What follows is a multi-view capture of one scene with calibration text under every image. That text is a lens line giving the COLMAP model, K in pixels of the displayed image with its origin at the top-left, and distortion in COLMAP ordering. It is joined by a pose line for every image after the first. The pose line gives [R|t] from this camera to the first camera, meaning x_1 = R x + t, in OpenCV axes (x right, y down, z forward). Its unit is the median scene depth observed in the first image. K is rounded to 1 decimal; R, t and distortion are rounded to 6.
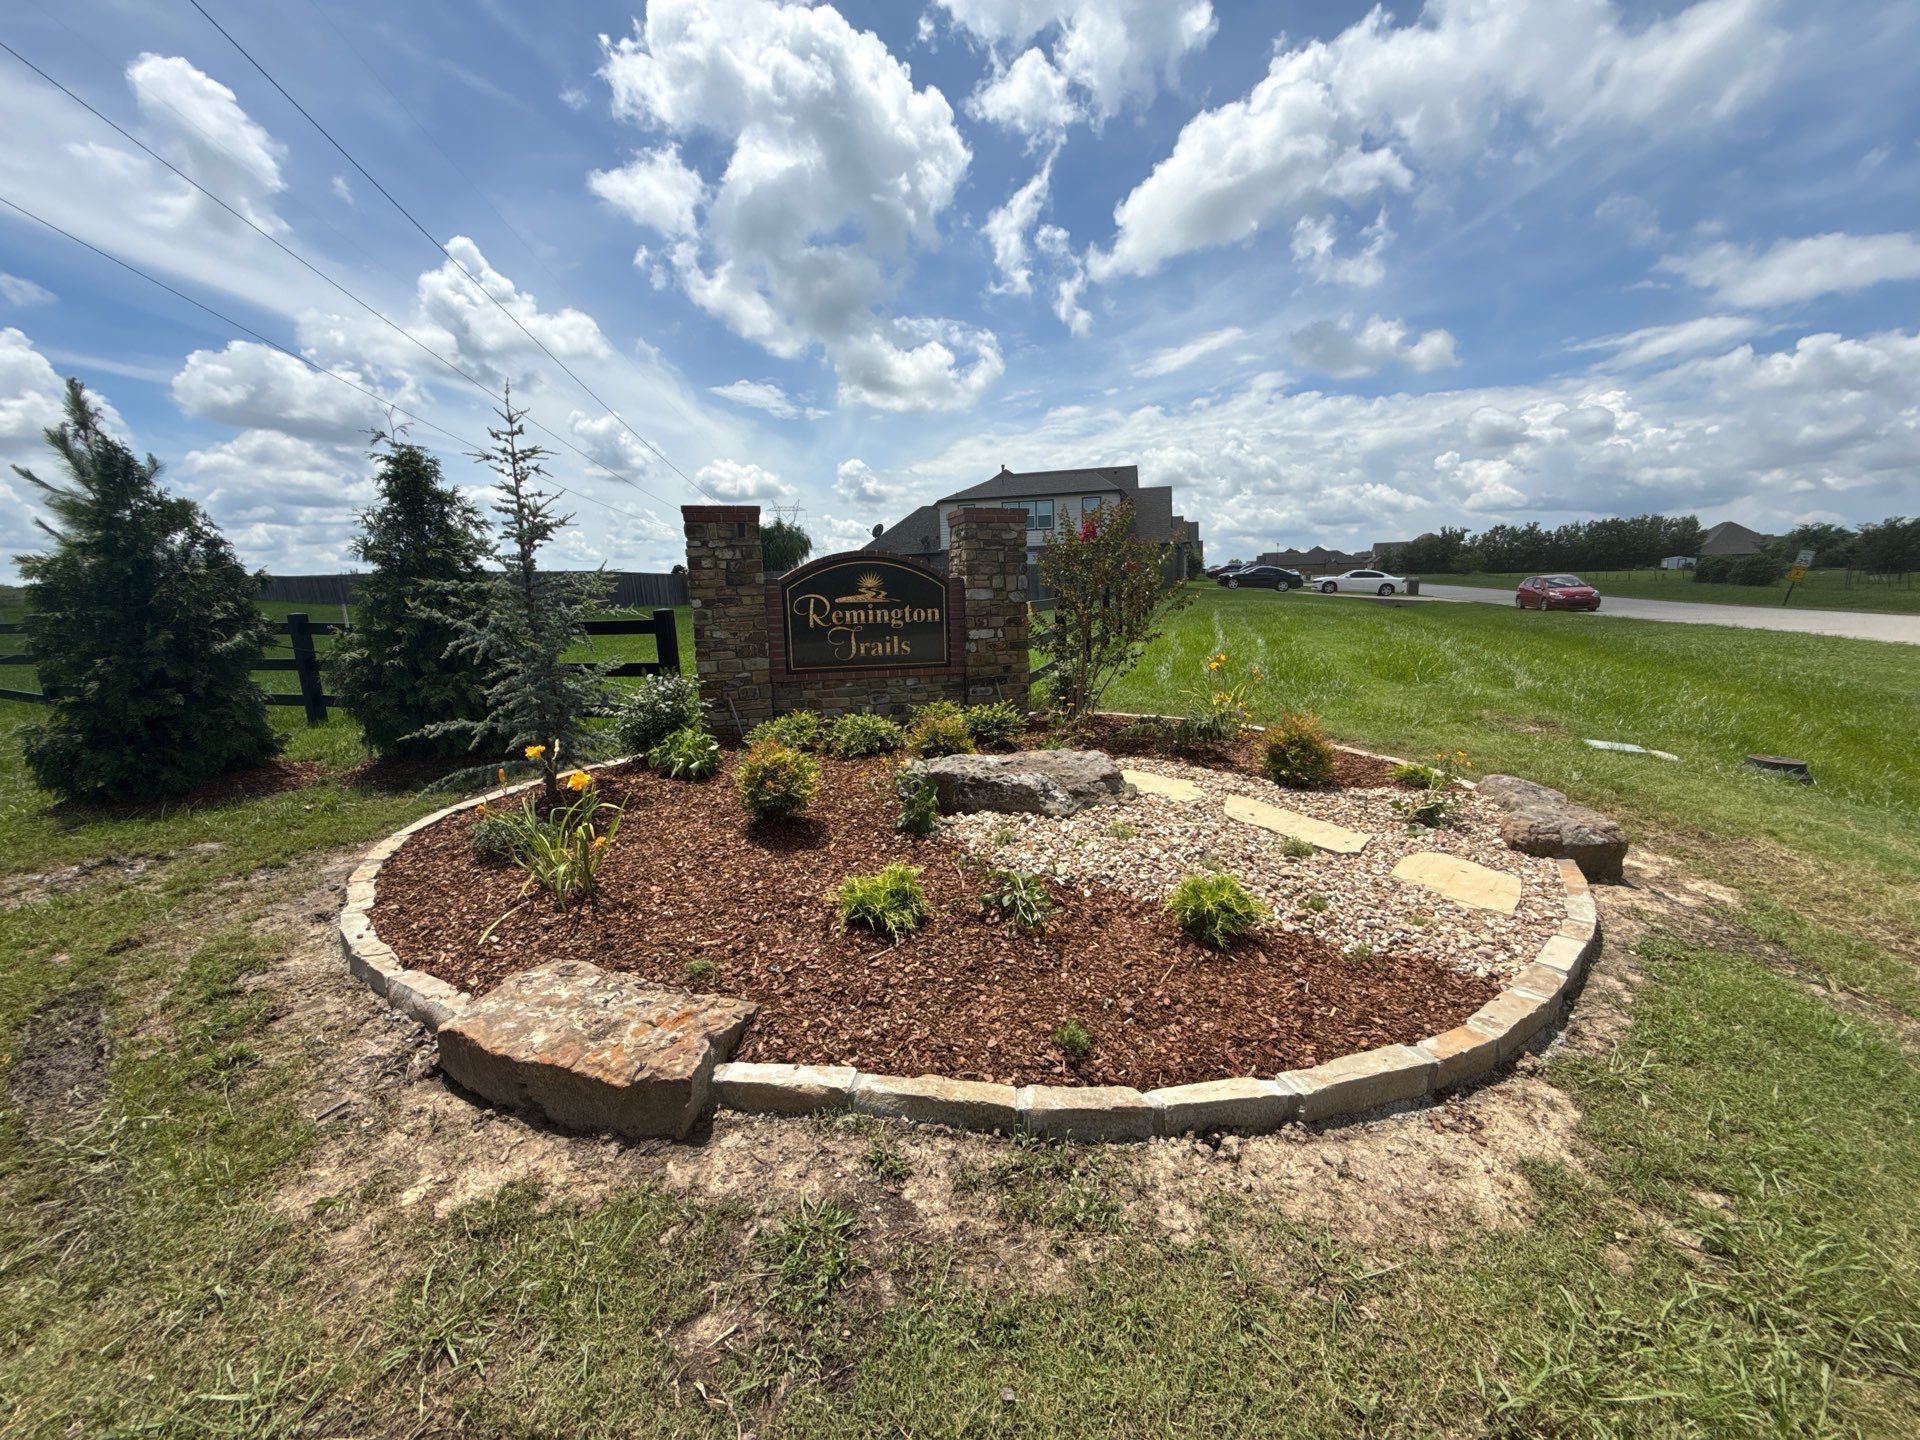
lens RADIAL K [[765.6, 0, 960.7], [0, 765.6, 721.0], [0, 0, 1]] dist [-0.000188, -0.000682]
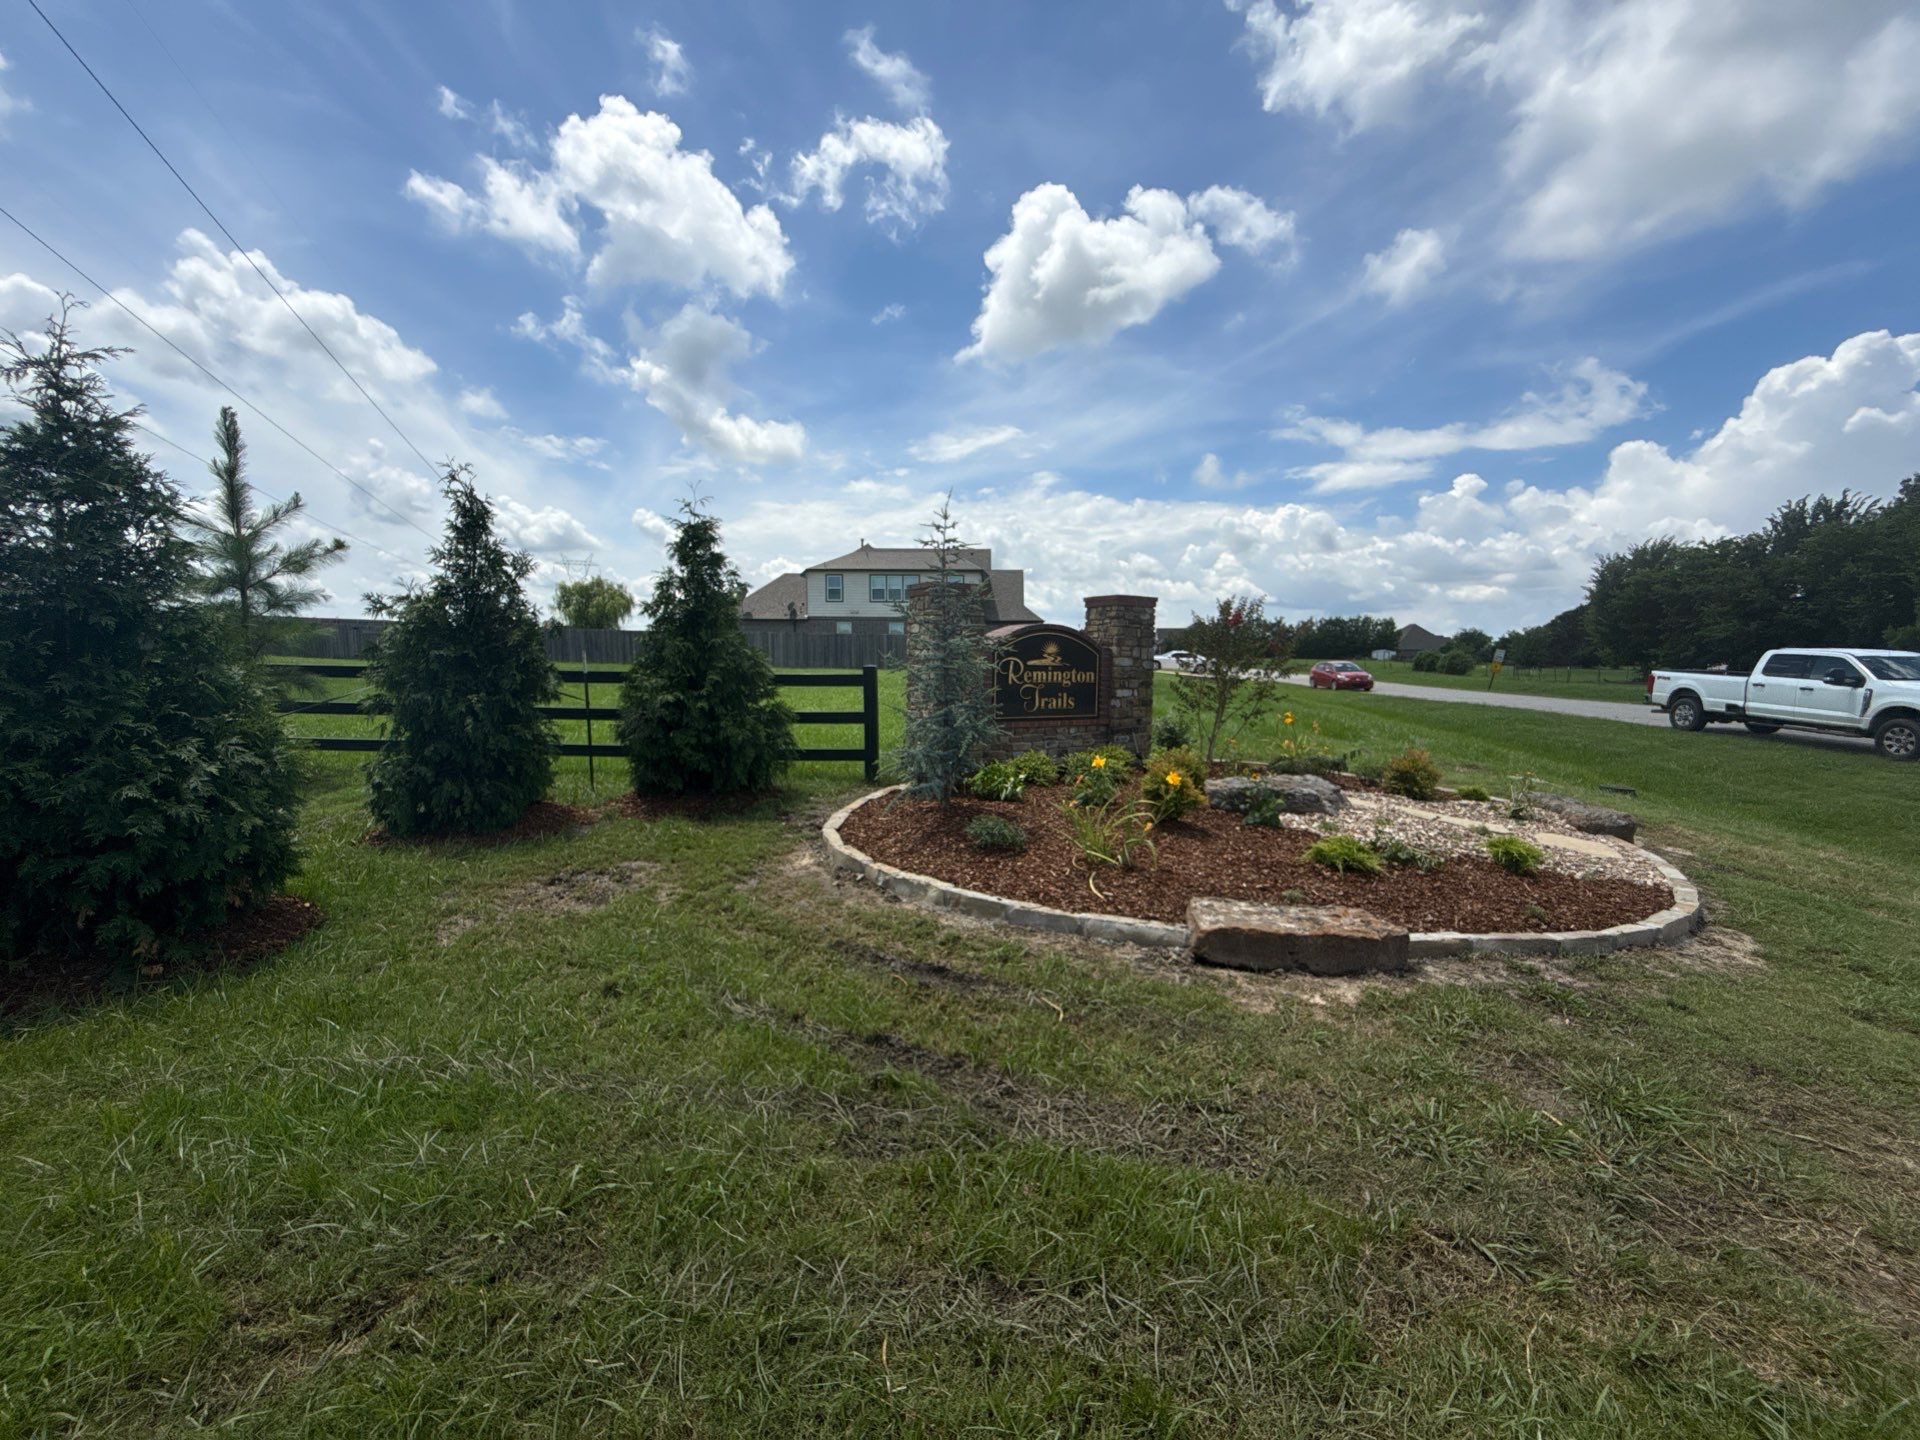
lens RADIAL K [[768.2, 0, 961.7], [0, 768.2, 721.3], [0, 0, 1]] dist [-0.000101, -0.000288]
pose [[0.966810, 0.013879, 0.255119, -0.980674], [0.008784, 0.996128, -0.087479, 0.071510], [-0.255345, 0.086816, 0.962944, -0.251344]]
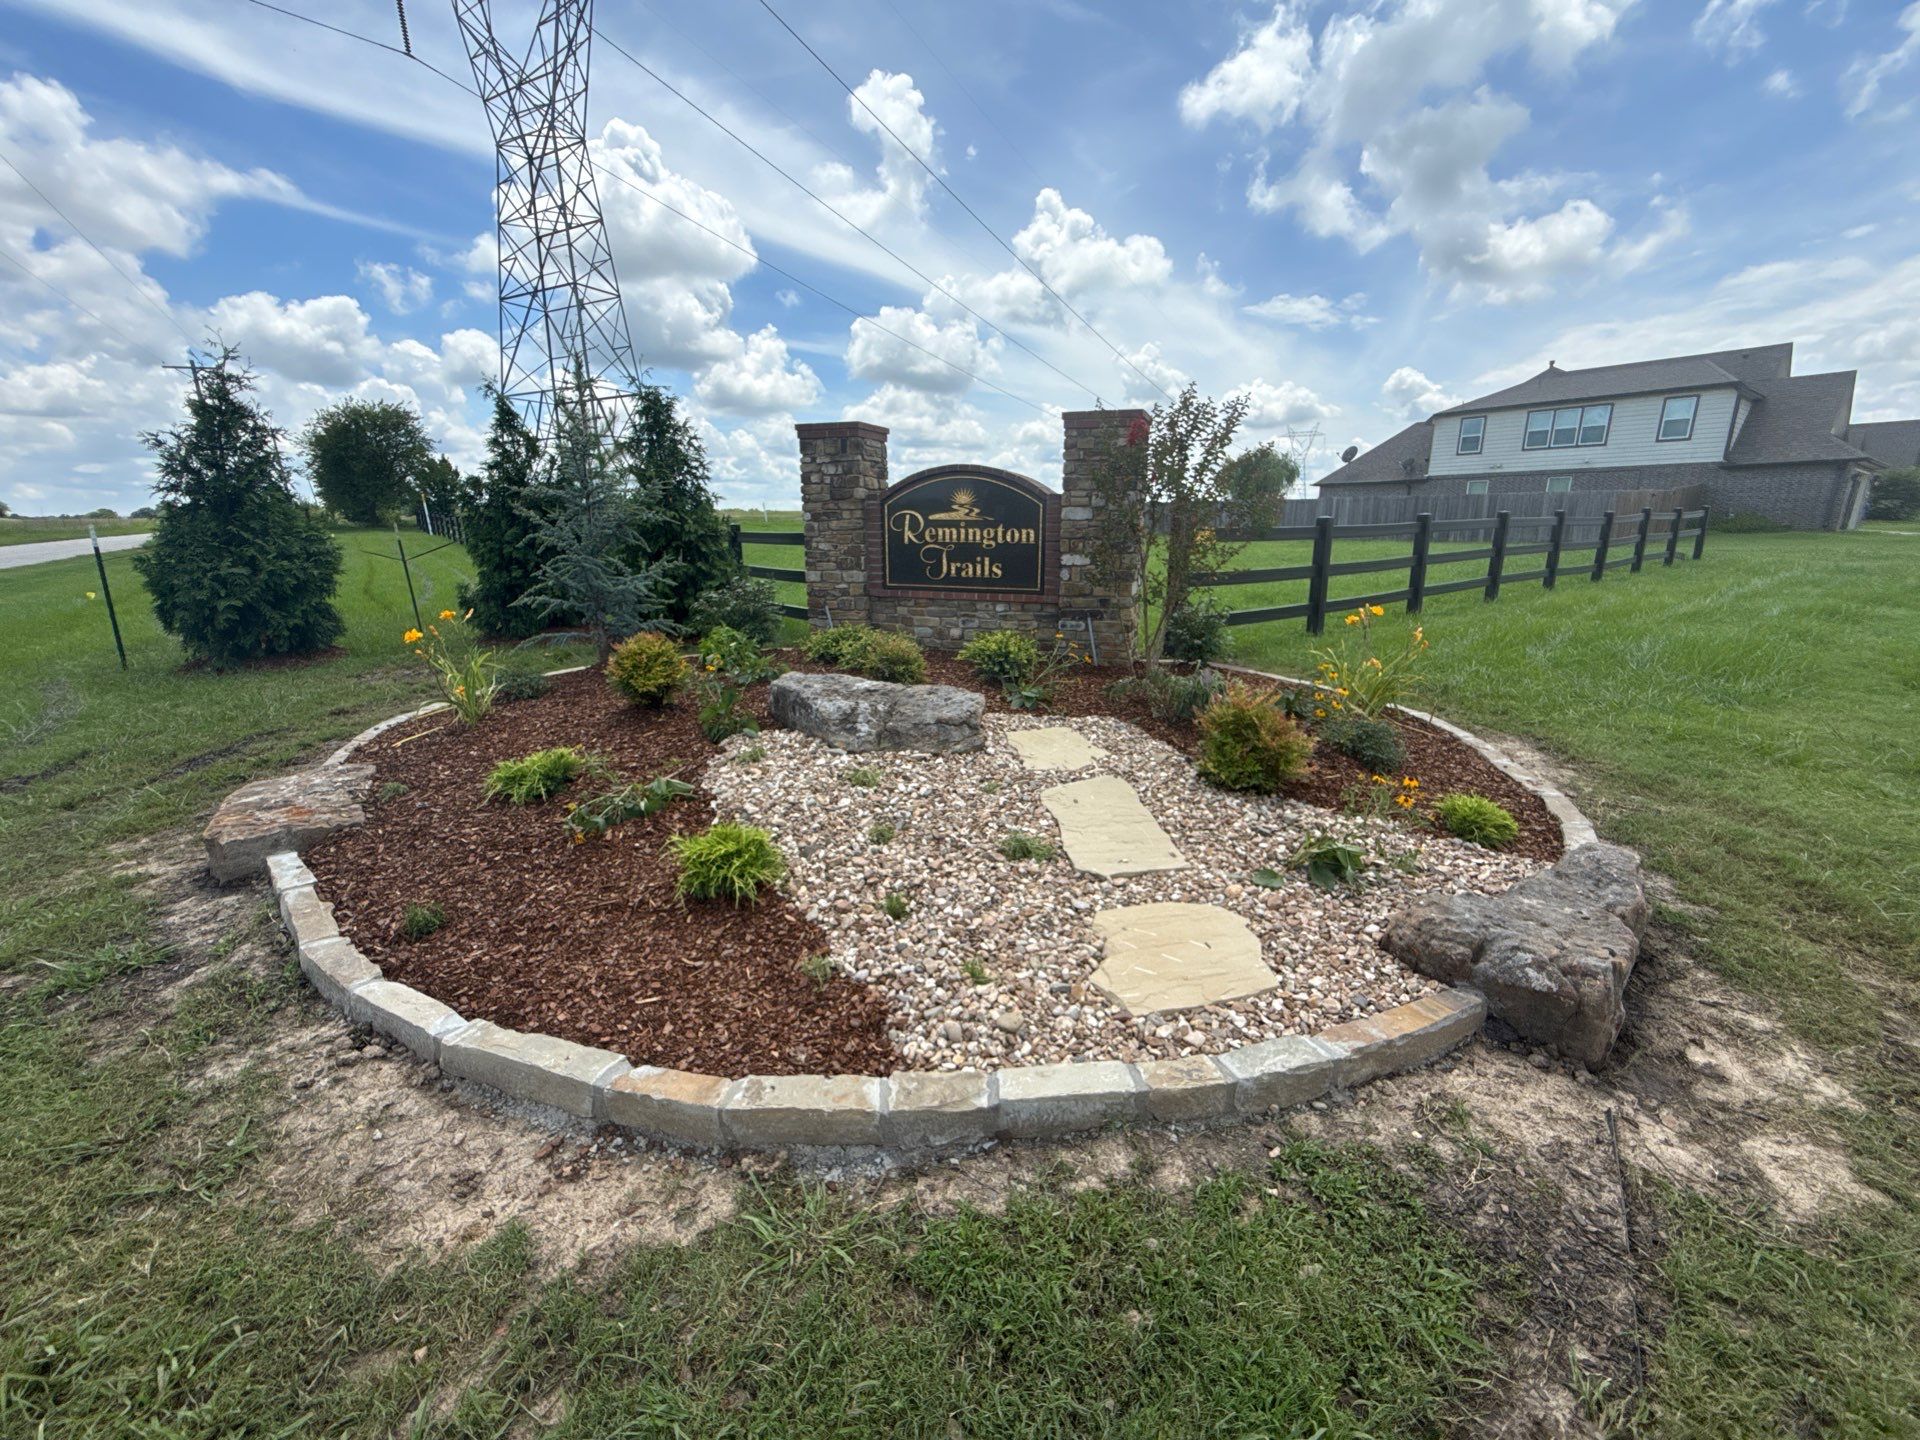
lens RADIAL K [[768.2, 0, 961.7], [0, 768.2, 721.3], [0, 0, 1]] dist [-0.000101, -0.000288]
pose [[0.813242, 0.166236, -0.557677, 0.787731], [-0.119472, 0.985611, 0.119575, -0.037393], [0.569530, -0.030617, 0.821400, 0.350181]]
